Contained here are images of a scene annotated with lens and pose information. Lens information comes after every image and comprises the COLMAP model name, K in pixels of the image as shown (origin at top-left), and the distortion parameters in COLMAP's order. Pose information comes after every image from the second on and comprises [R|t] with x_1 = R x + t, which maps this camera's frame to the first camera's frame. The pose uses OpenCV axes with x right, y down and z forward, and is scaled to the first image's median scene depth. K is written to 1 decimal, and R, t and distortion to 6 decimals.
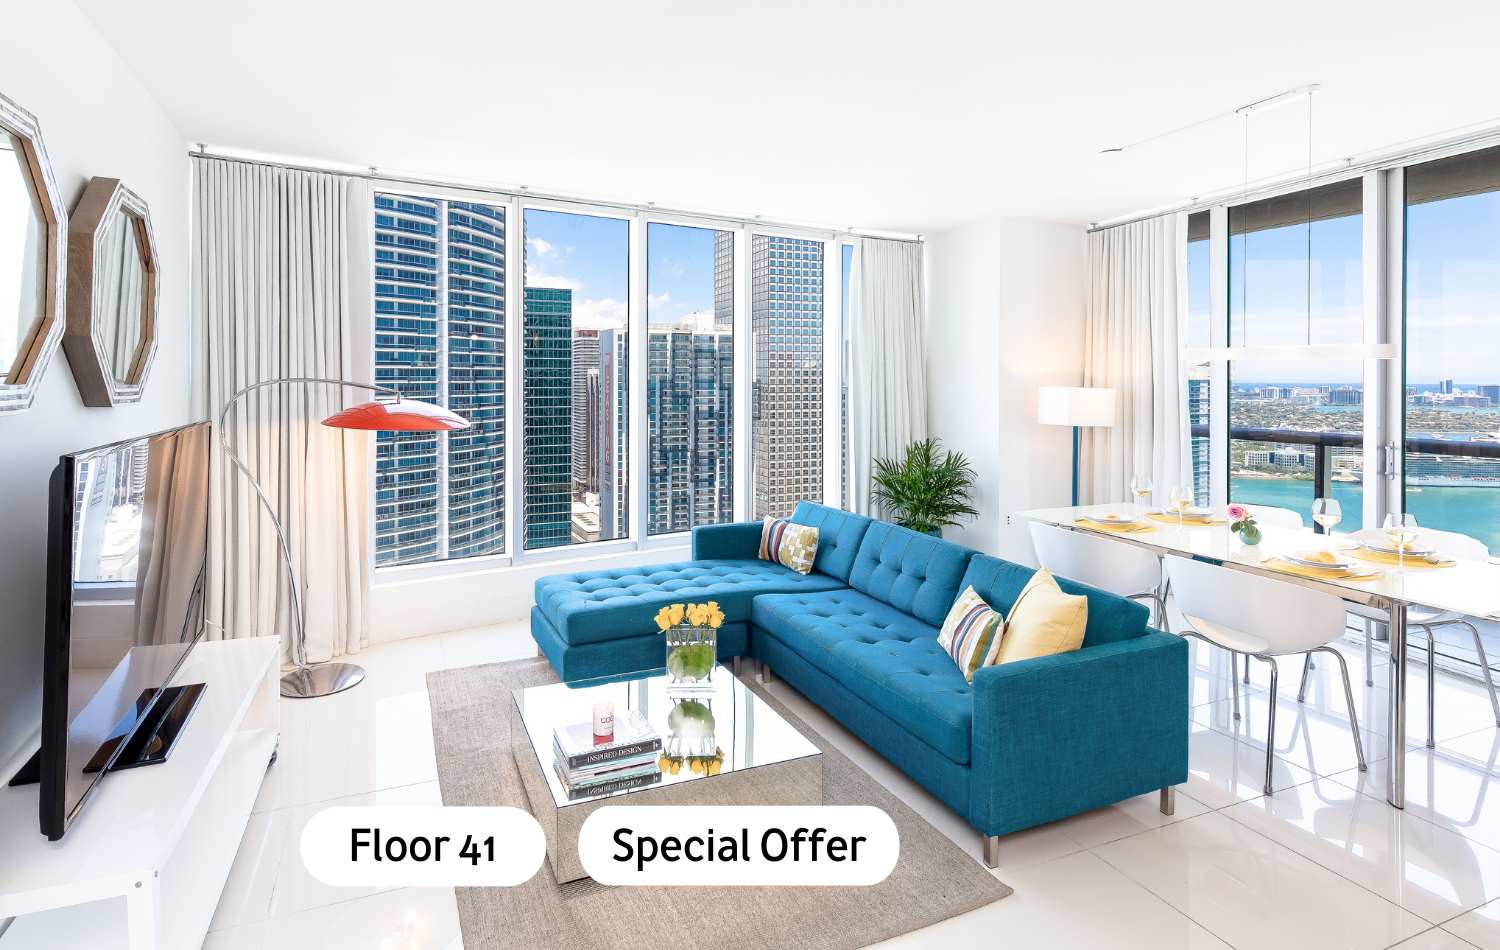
lens RADIAL K [[724.3, 0, 683.6], [0, 724.3, 385.6], [0, 0, 1]] dist [-0.003461, 0.000518]
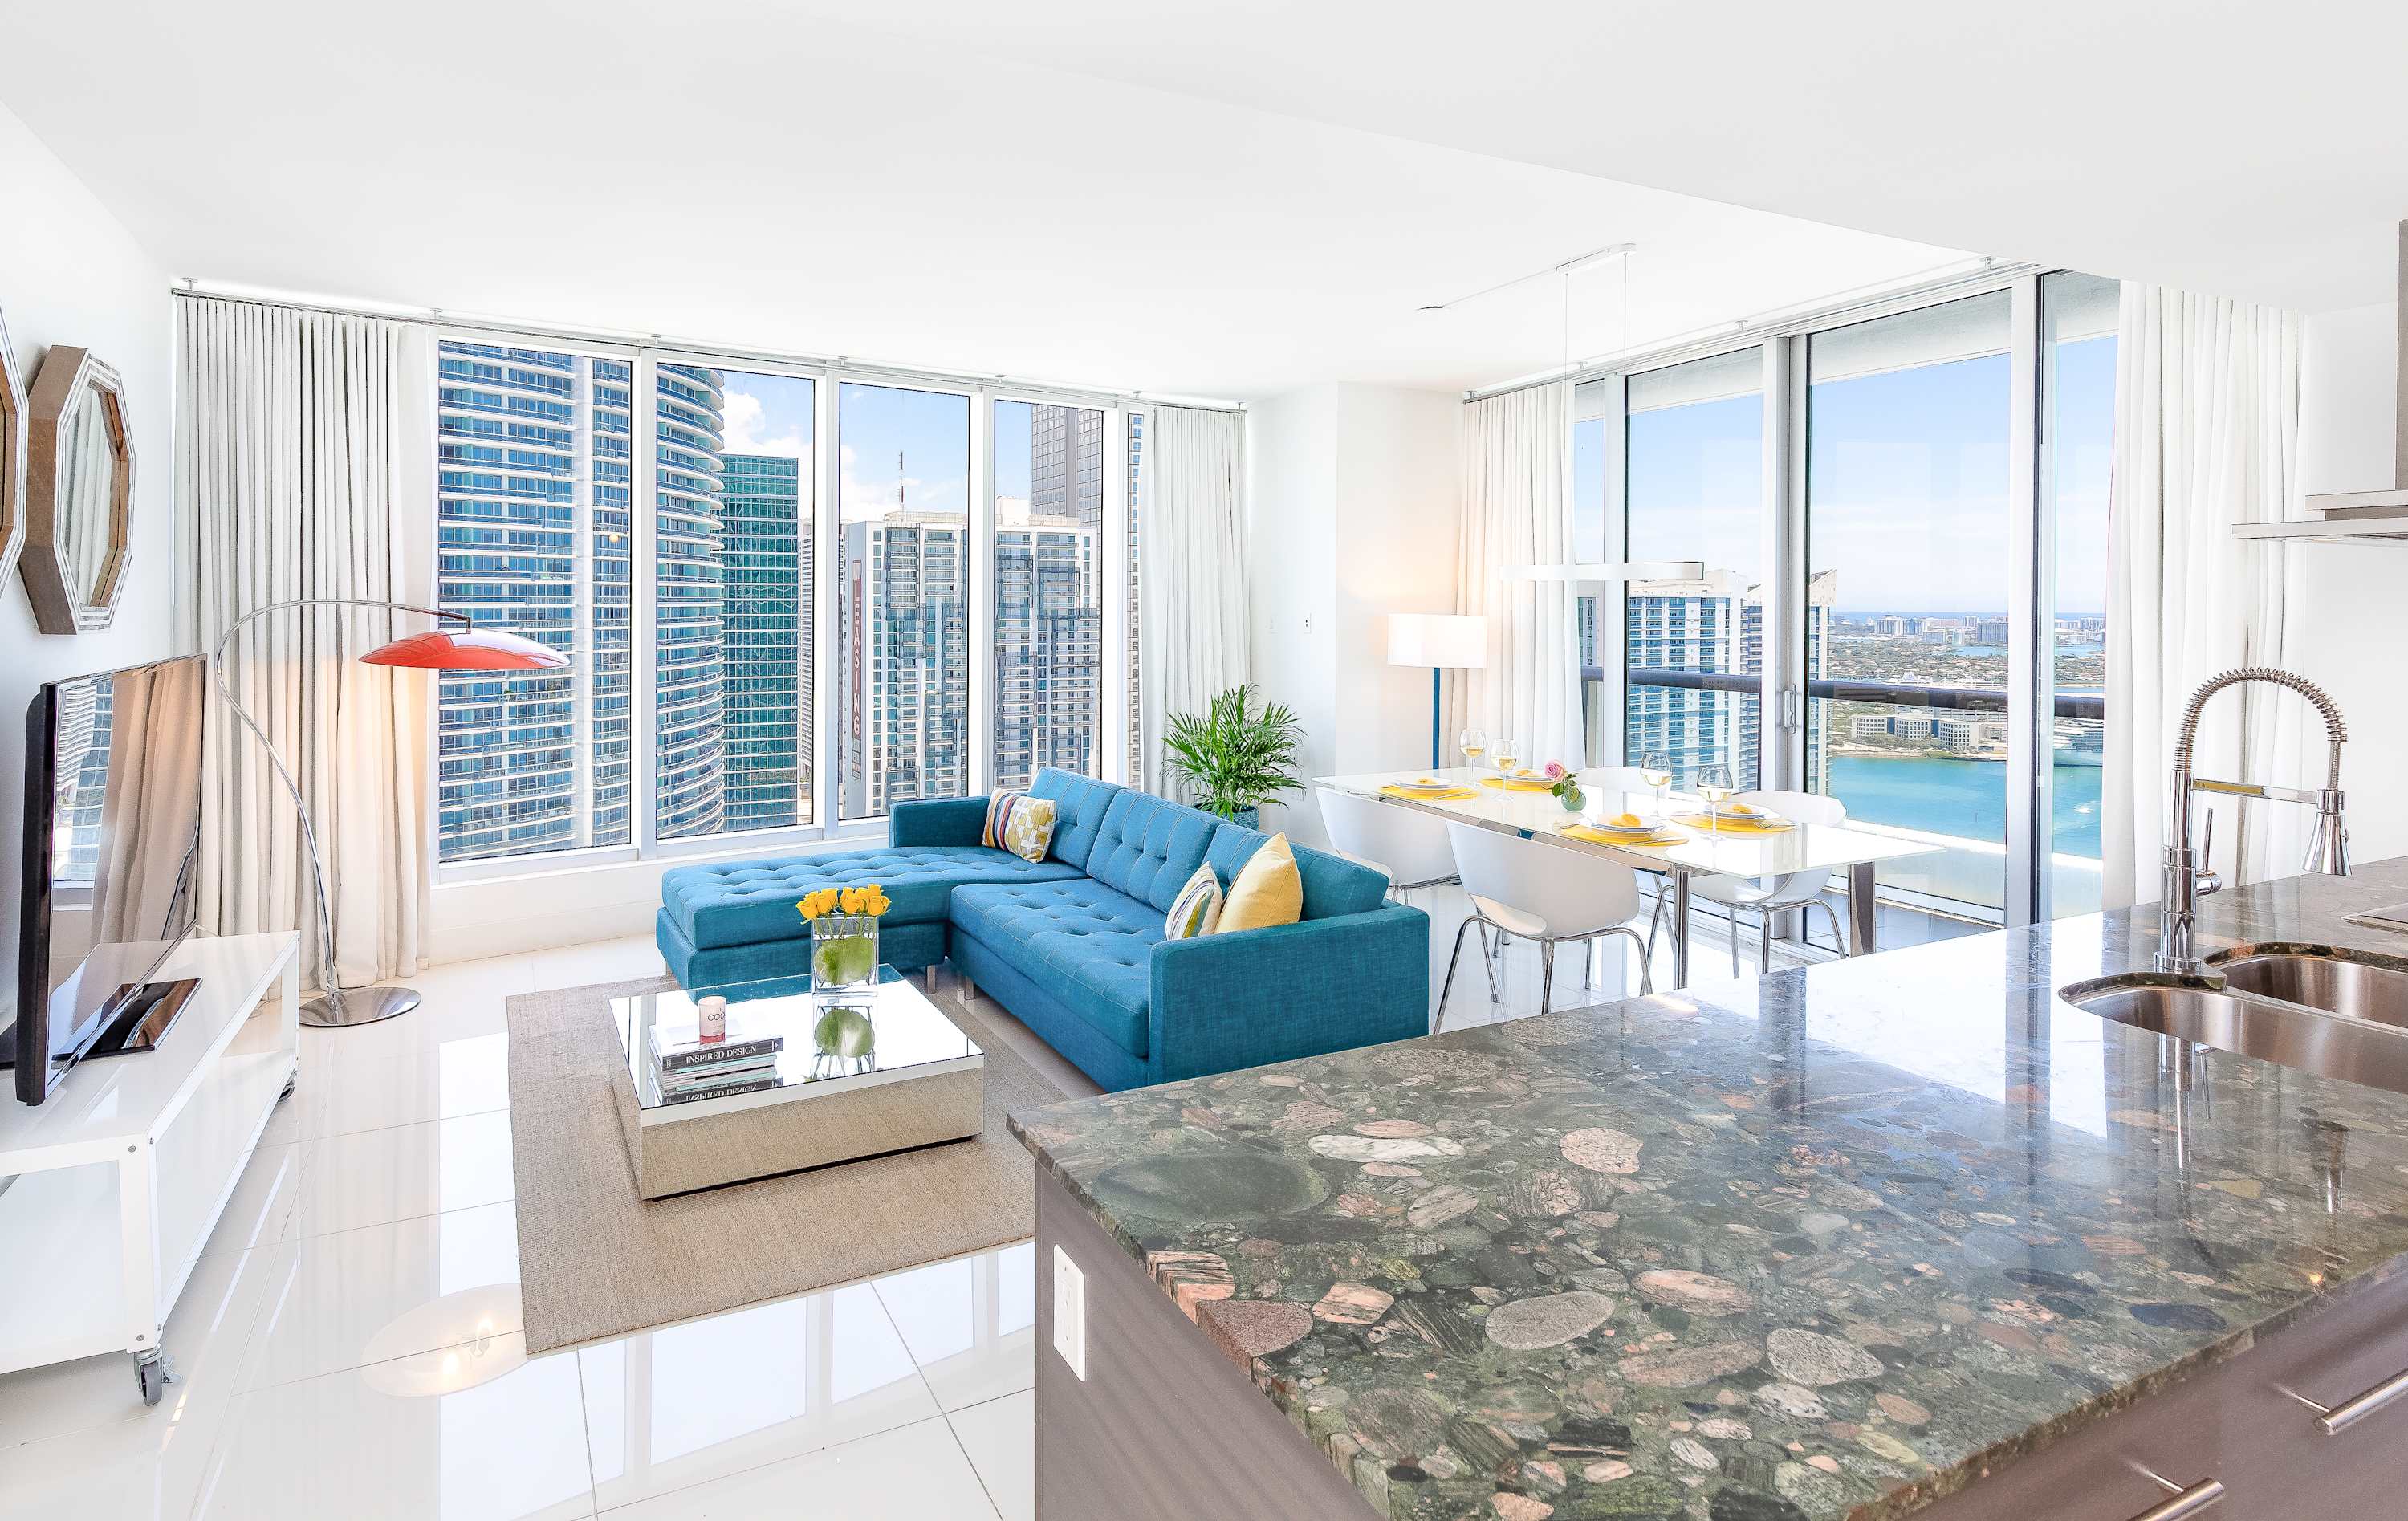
lens RADIAL K [[1162.7, 0, 1079.1], [0, 1162.7, 614.1], [0, 0, 1]] dist [-0.003461, 0.000518]
pose [[0.997032, 0.002461, 0.076943, 0.128102], [-0.002552, 0.999996, 0.001082, 0.001993], [-0.076940, -0.001275, 0.997035, -0.217719]]
